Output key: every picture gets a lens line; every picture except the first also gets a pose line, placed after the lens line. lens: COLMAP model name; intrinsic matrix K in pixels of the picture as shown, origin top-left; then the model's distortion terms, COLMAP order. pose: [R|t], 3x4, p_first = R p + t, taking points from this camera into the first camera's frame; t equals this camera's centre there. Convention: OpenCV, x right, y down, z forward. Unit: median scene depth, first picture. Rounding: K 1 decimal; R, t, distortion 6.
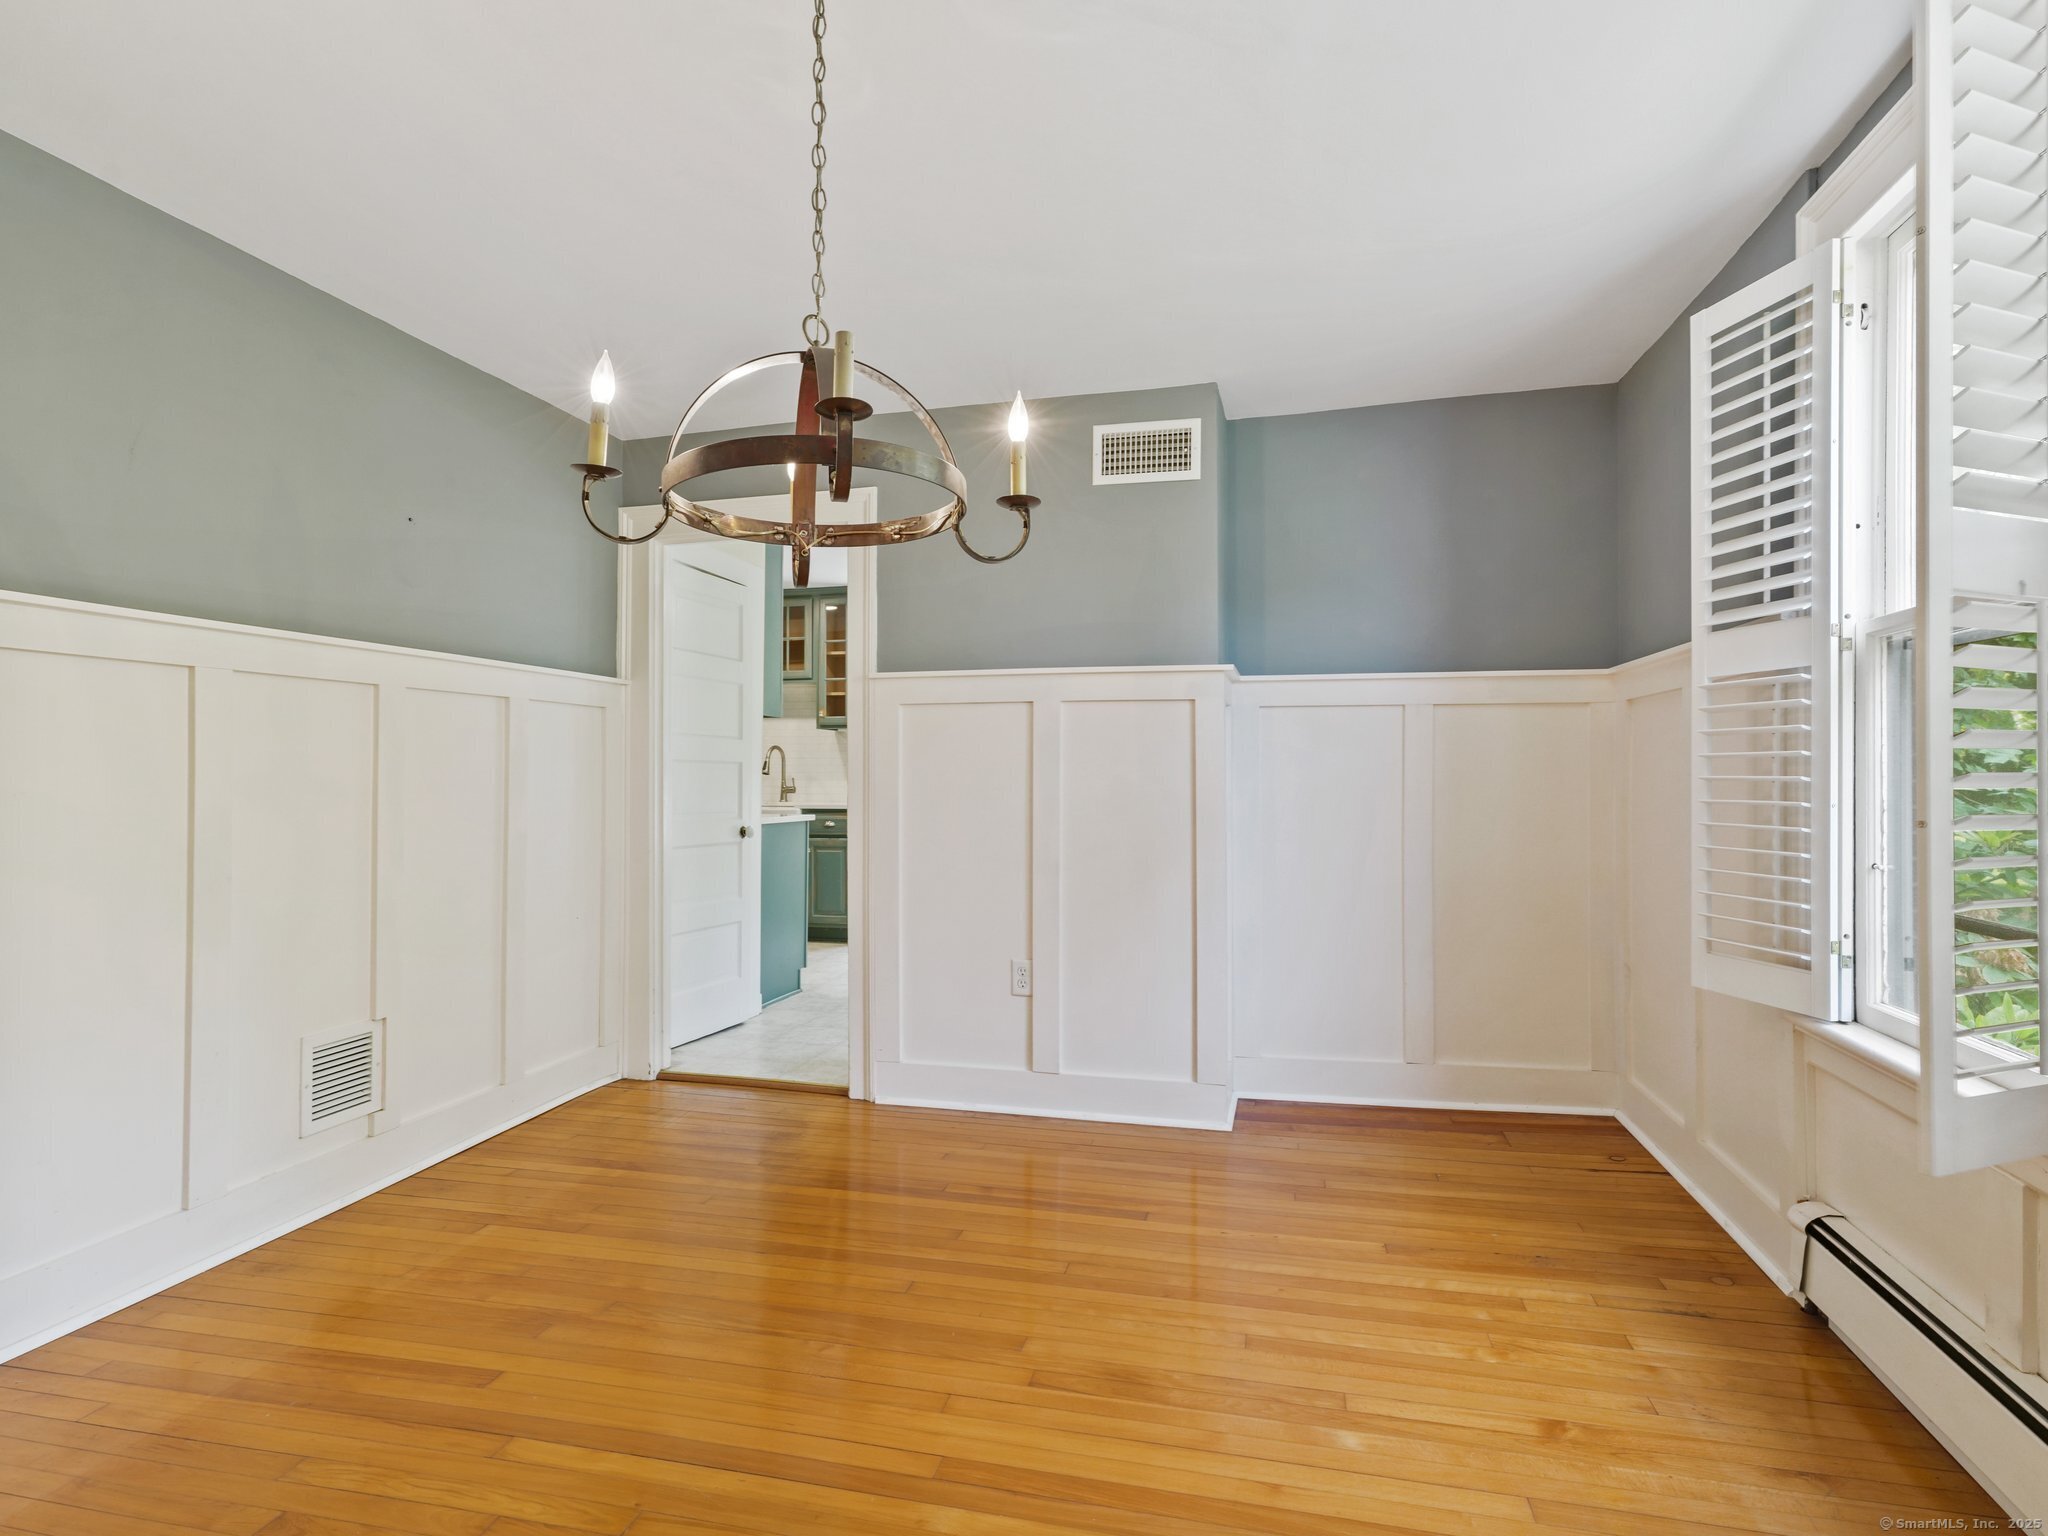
lens RADIAL K [[1098.0, 0, 1014.8], [0, 1098.0, 767.0], [0, 0, 1]] dist [0.001389, 0.005703]
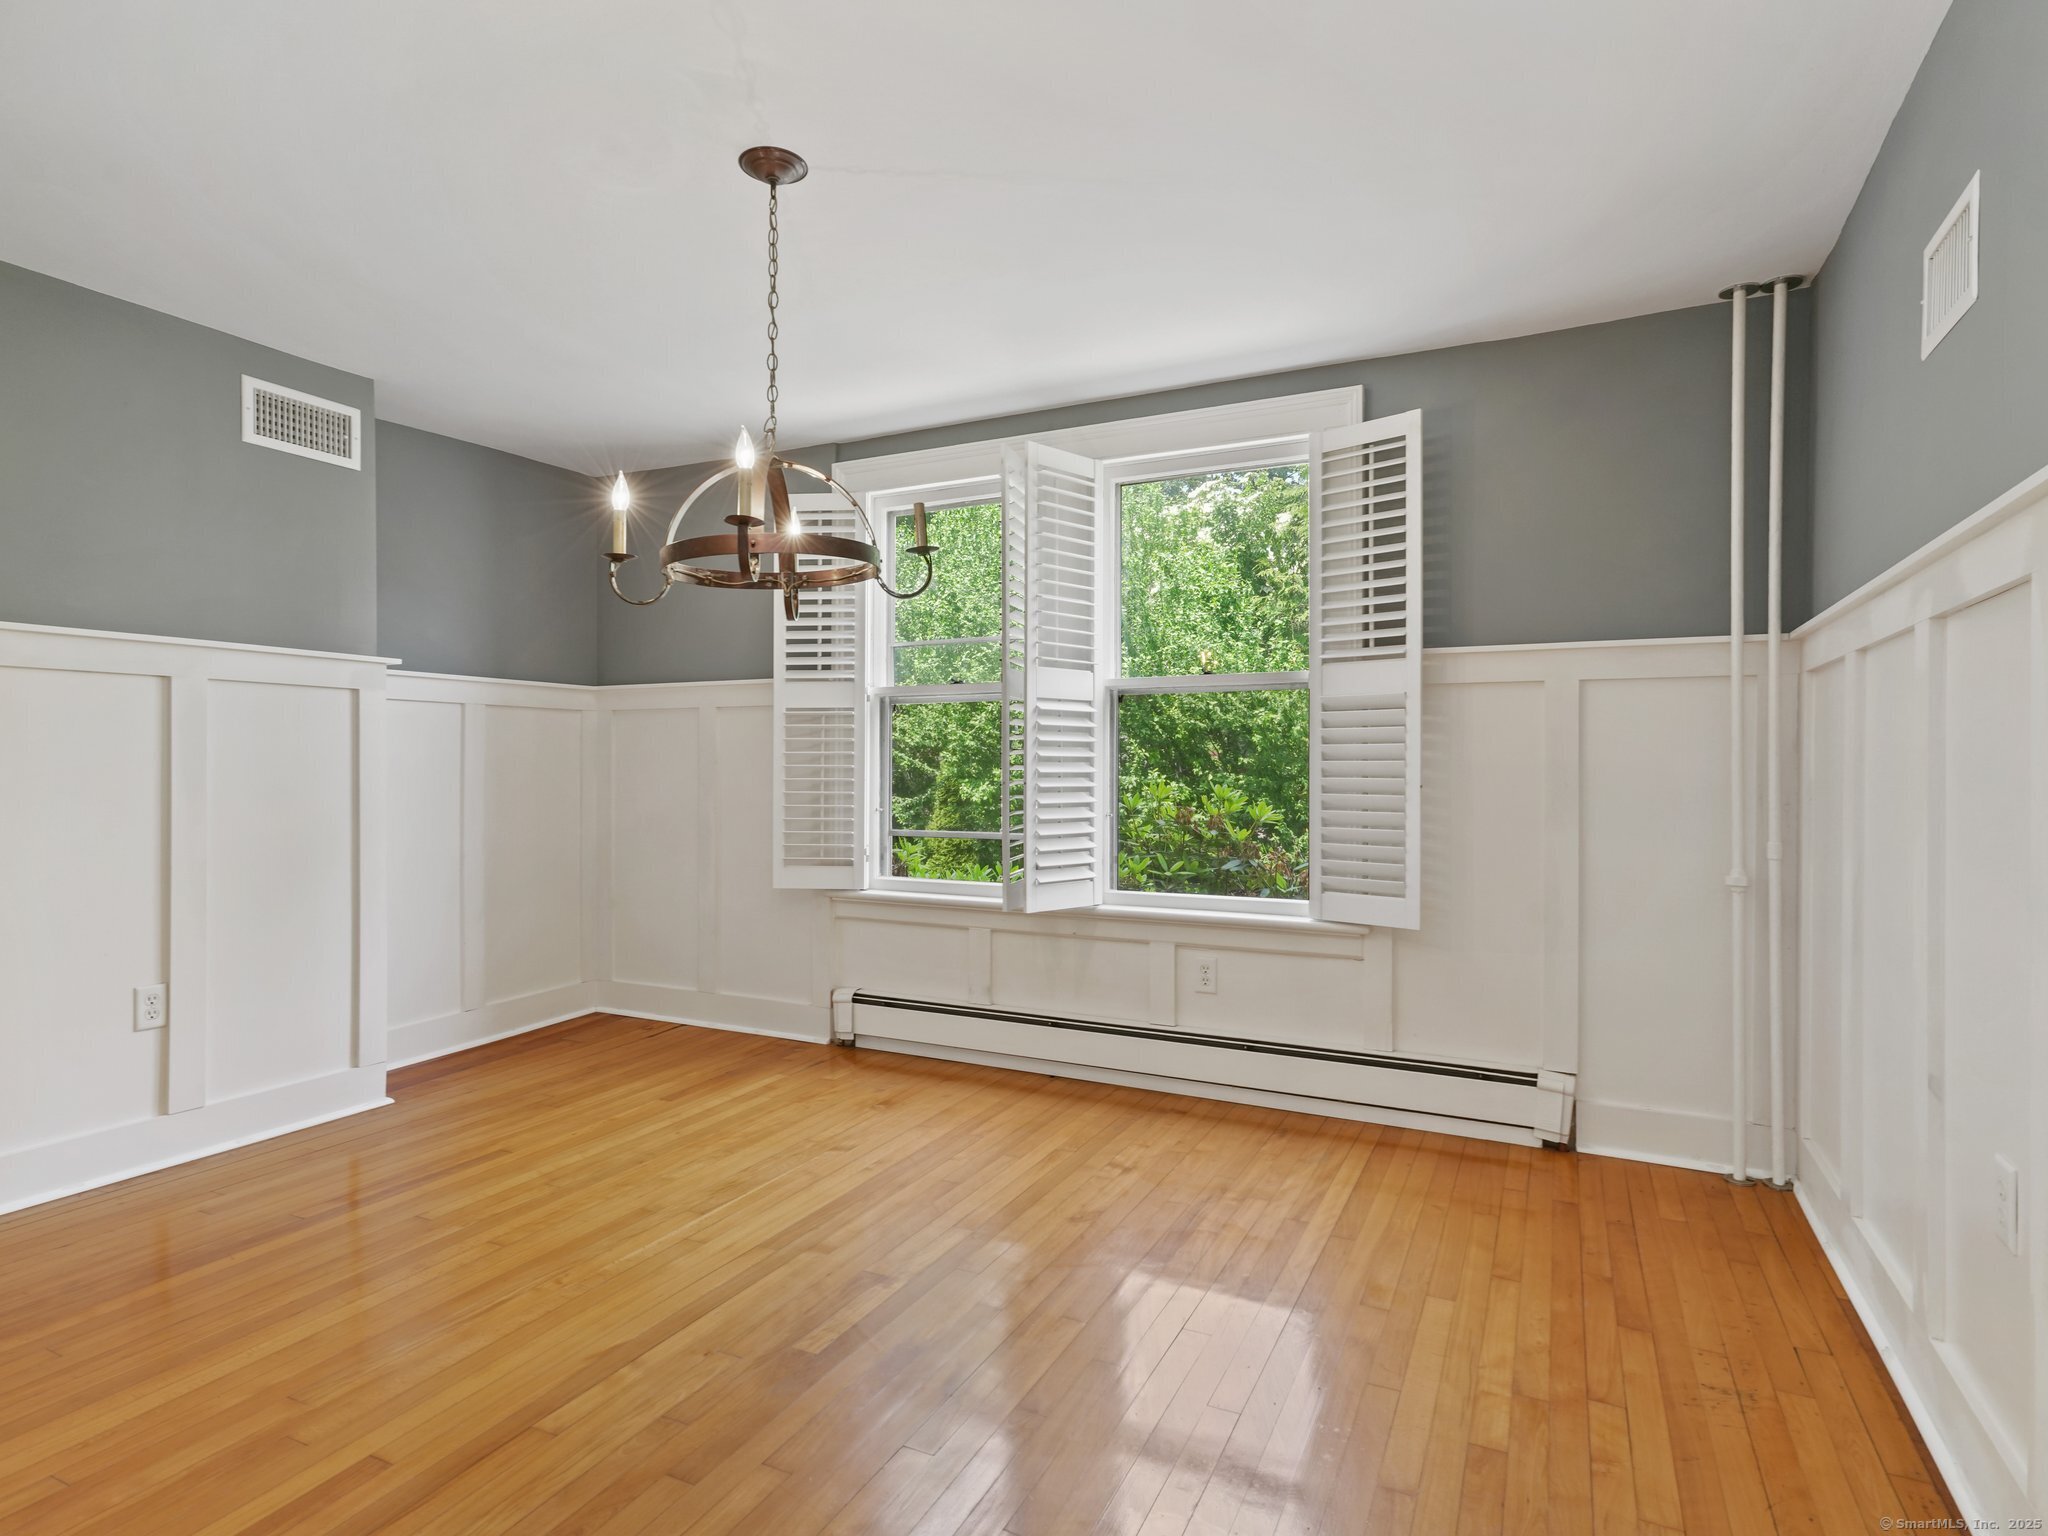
lens RADIAL K [[1079.6, 0, 1012.2], [0, 1079.6, 772.4], [0, 0, 1]] dist [0.031353, 0.001651]
pose [[0.239223, -0.006053, 0.970946, -0.676157], [-0.008786, 0.999926, 0.008399, 0.001219], [-0.970925, -0.010540, 0.239152, 0.177137]]
